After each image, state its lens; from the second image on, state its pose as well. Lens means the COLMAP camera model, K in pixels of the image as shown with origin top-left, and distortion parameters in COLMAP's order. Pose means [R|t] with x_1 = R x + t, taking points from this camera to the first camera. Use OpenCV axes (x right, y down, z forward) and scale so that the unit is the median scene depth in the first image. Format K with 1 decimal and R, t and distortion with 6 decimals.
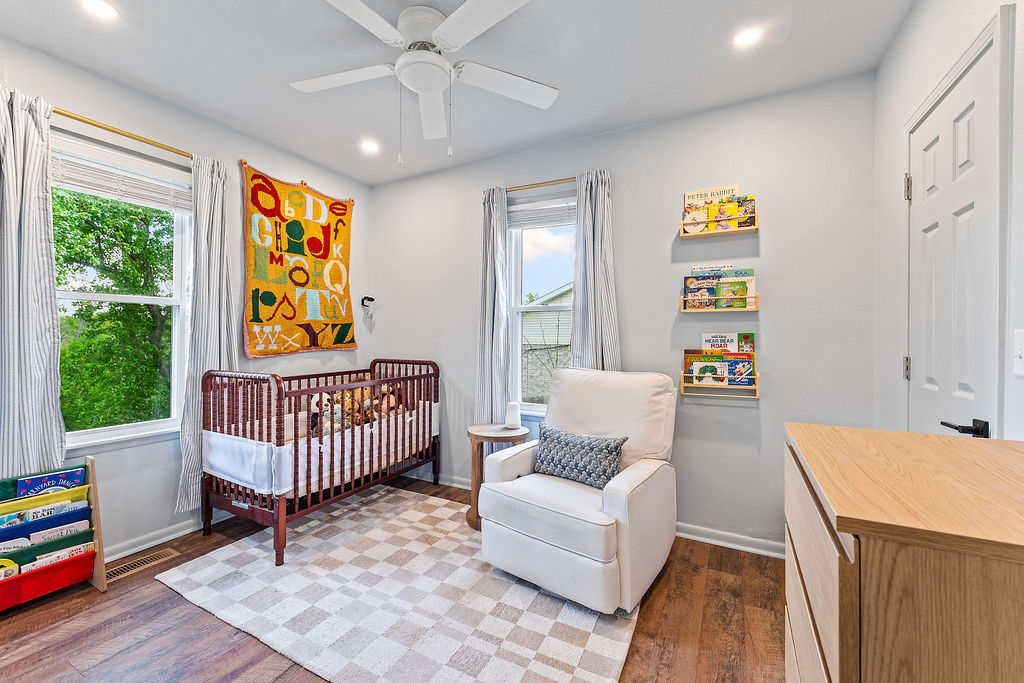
lens RADIAL K [[416.3, 0, 511.7], [0, 416.3, 333.1], [0, 0, 1]] dist [0.000605, 0.000018]
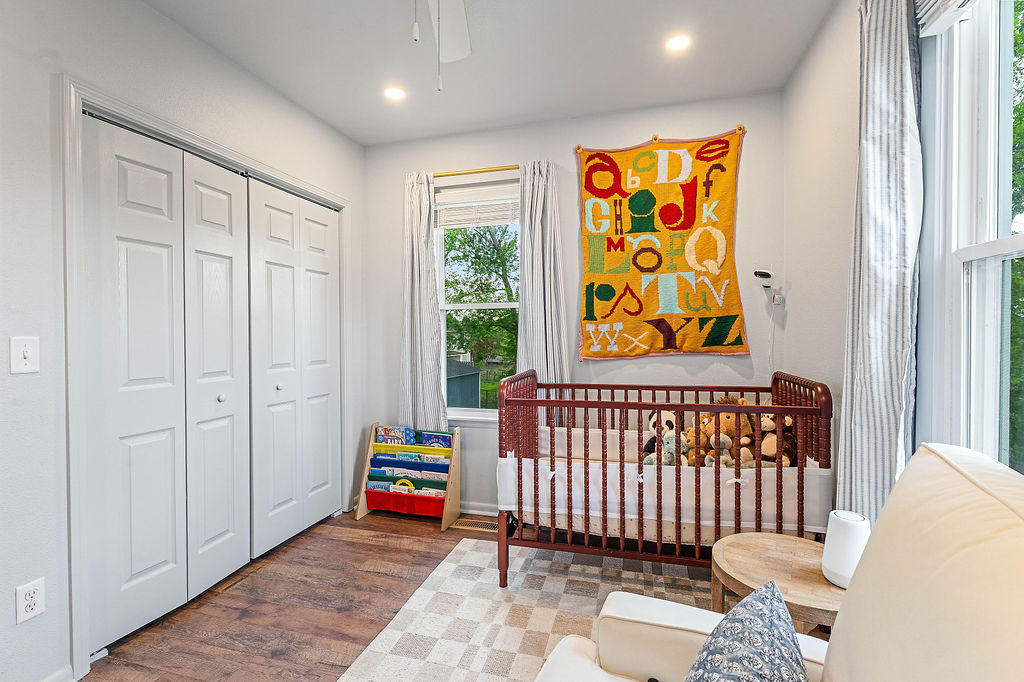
lens RADIAL K [[472.2, 0, 512.0], [0, 472.2, 341.0], [0, 0, 1]] dist [-0.000589, 0.000018]
pose [[0.205419, 0.010268, -0.978620, 0.332811], [0.015004, 0.999794, 0.013640, 0.001884], [0.978559, -0.017485, 0.205222, 0.592605]]
